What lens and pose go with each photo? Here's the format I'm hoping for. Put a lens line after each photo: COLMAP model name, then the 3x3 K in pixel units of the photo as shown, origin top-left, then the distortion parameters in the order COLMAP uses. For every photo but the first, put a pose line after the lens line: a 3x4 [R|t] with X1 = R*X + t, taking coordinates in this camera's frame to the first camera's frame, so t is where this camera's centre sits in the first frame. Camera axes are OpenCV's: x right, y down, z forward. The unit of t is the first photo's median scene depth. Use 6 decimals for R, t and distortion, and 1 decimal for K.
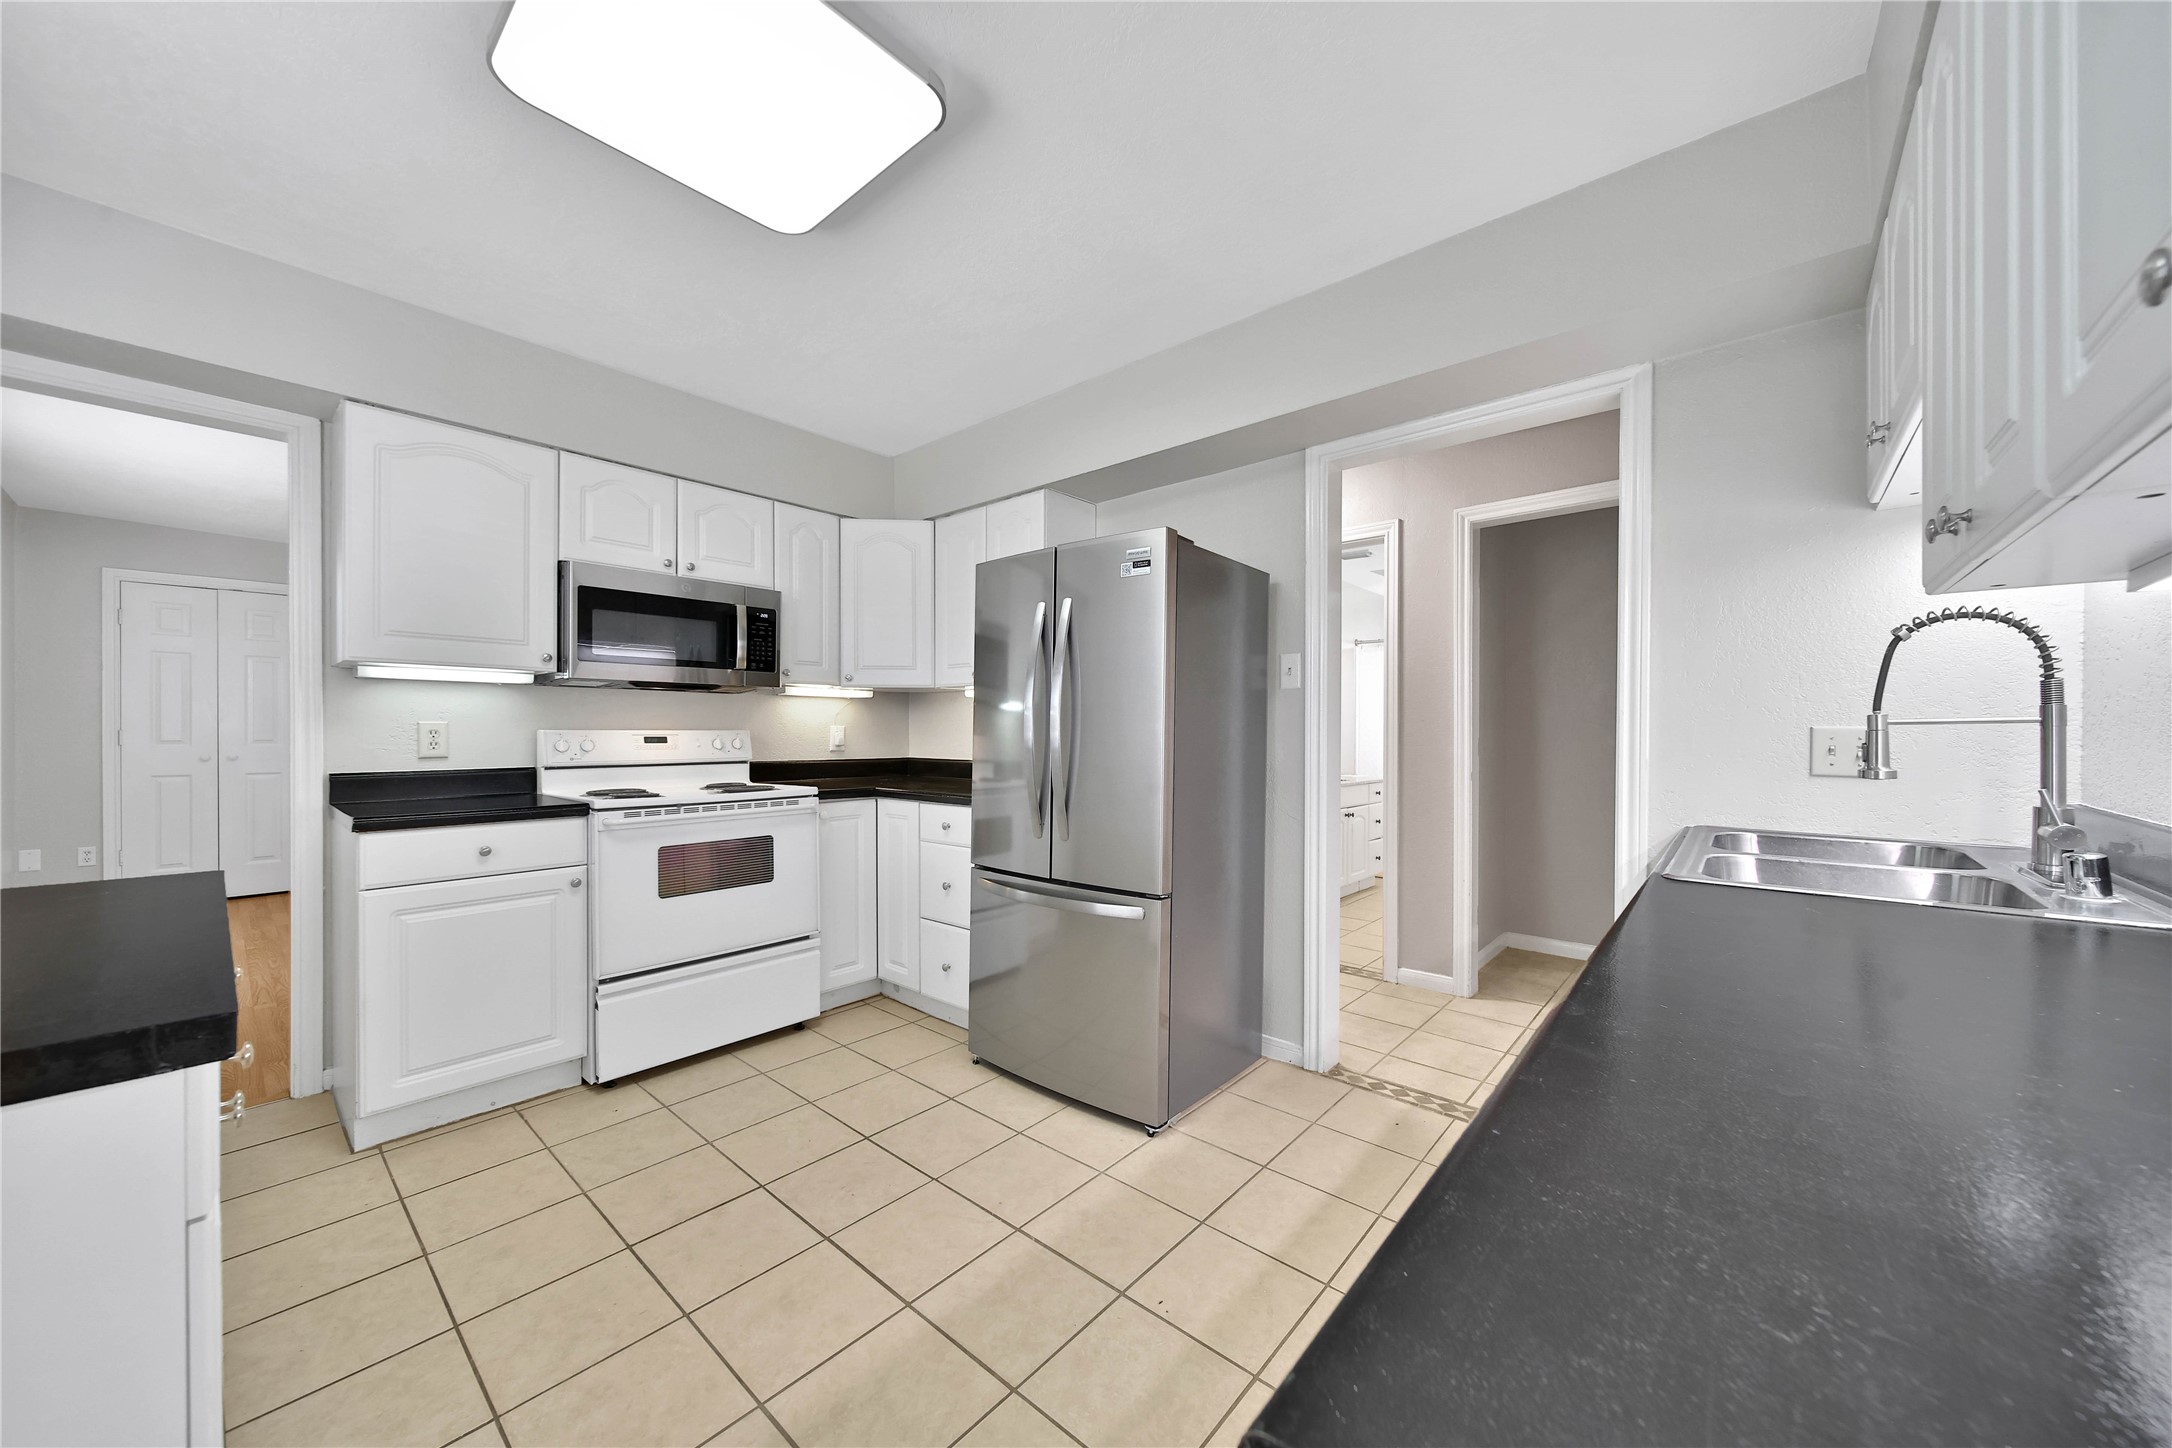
lens RADIAL K [[769.4, 0, 1076.6], [0, 769.4, 727.2], [0, 0, 1]] dist [0.000660, -0.000557]
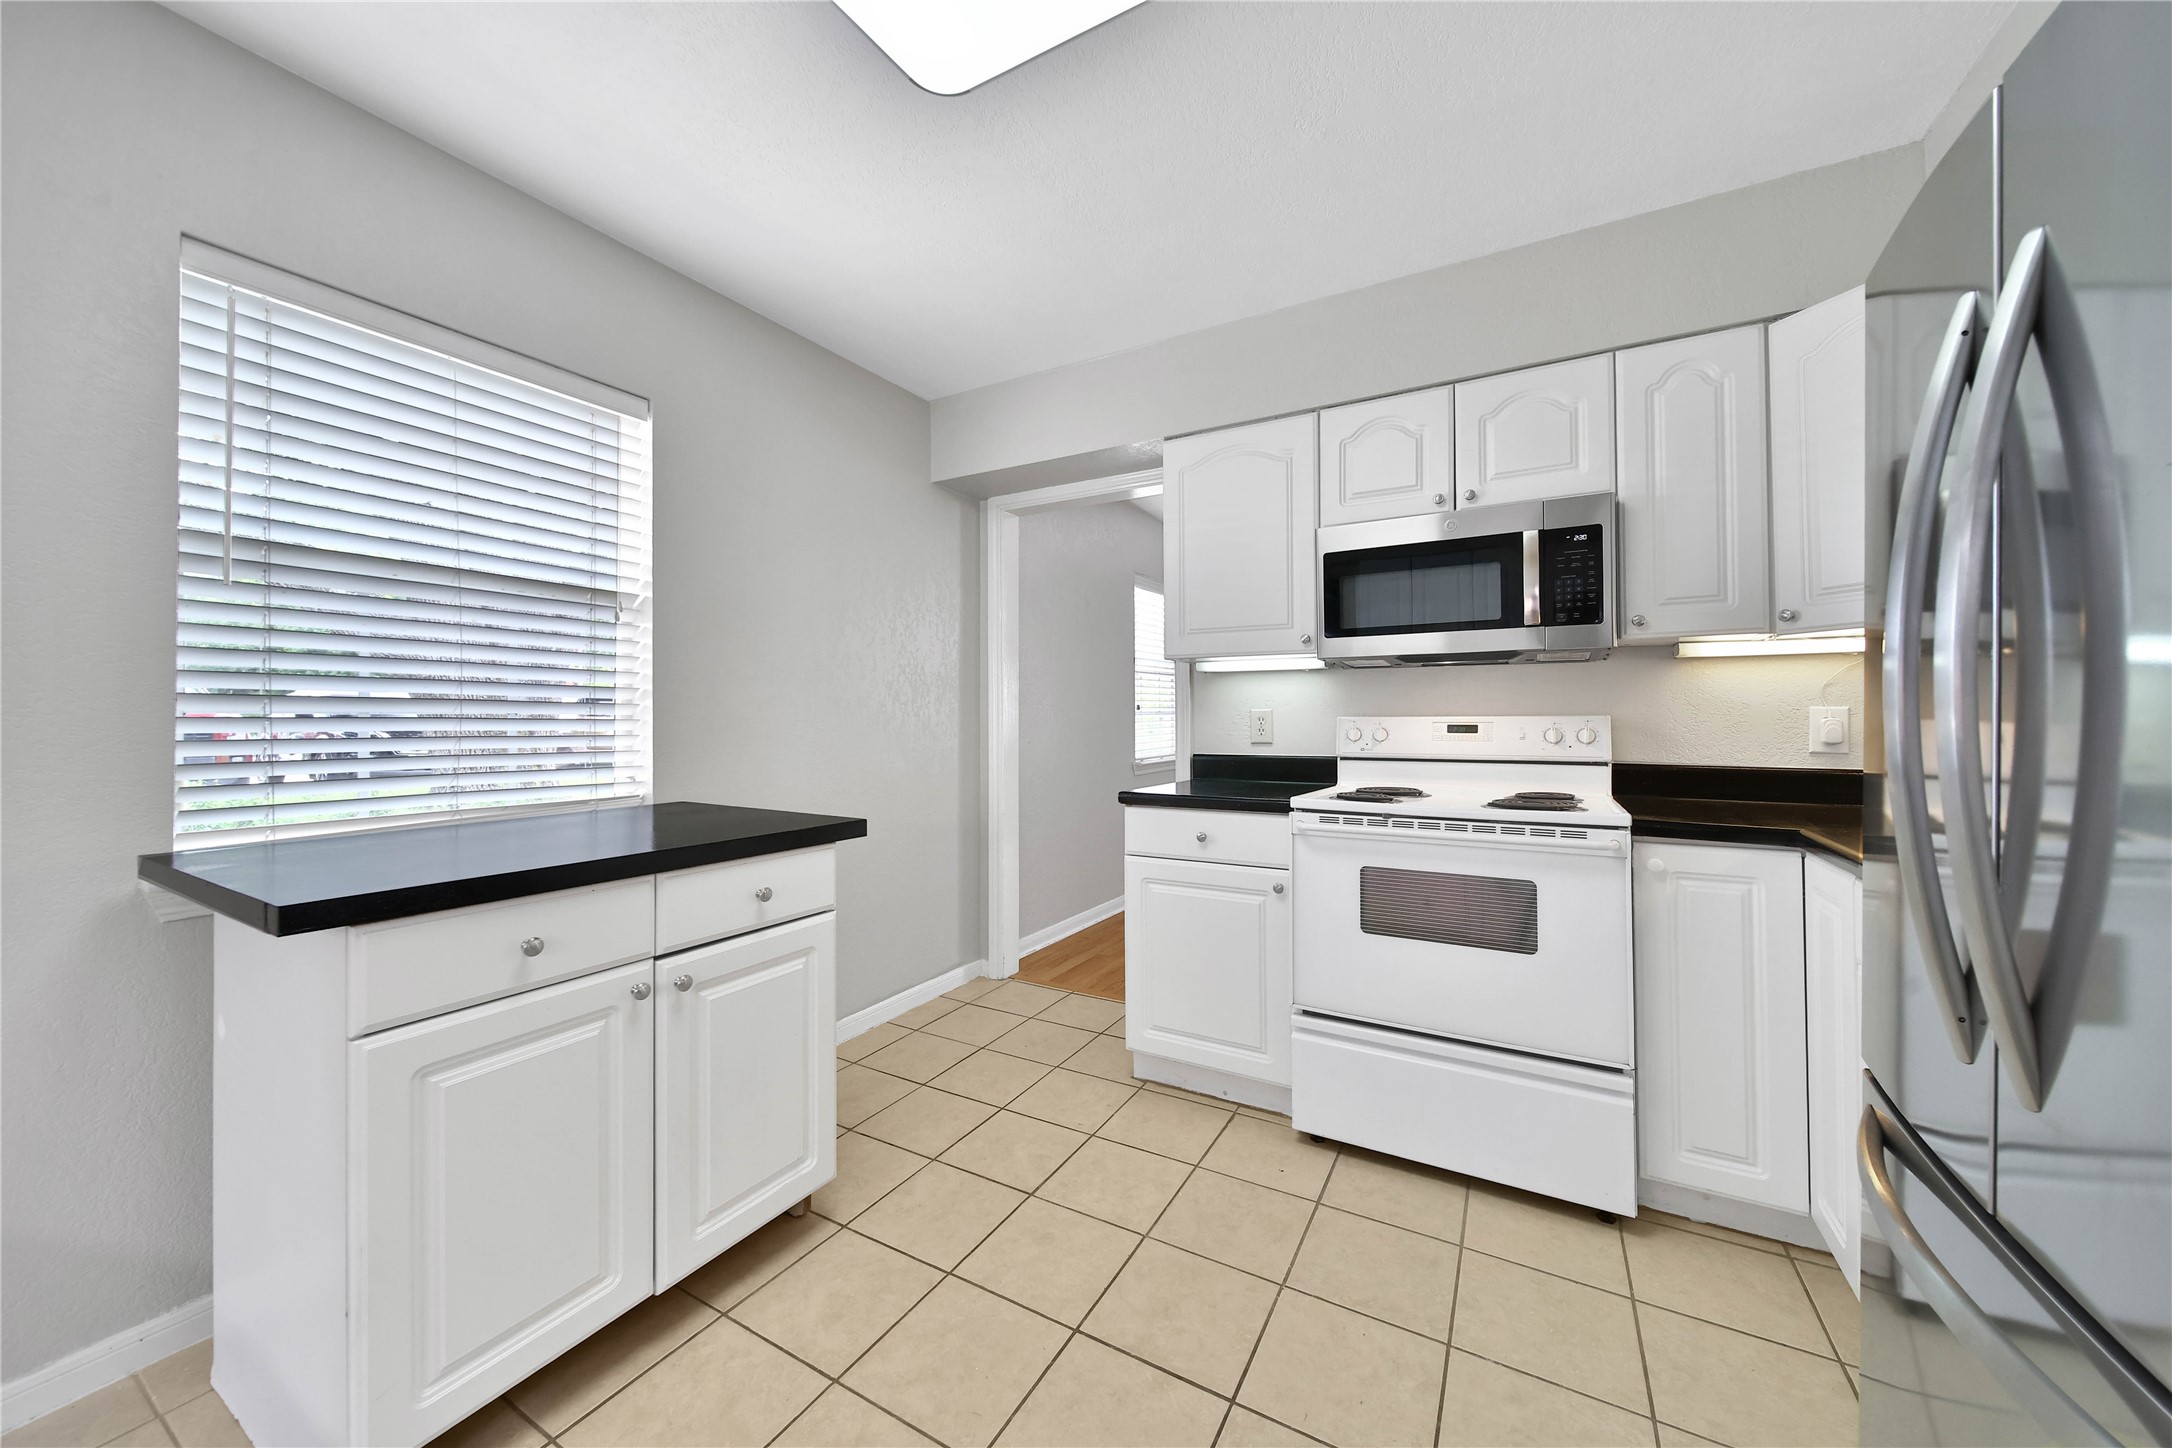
lens RADIAL K [[774.5, 0, 1082.4], [0, 774.5, 710.4], [0, 0, 1]] dist [0.002661, -0.001960]
pose [[0.196658, -0.011699, -0.980402, 0.151332], [0.009686, 0.999903, -0.009989, 0.001961], [0.980424, -0.007532, 0.196752, 0.487056]]
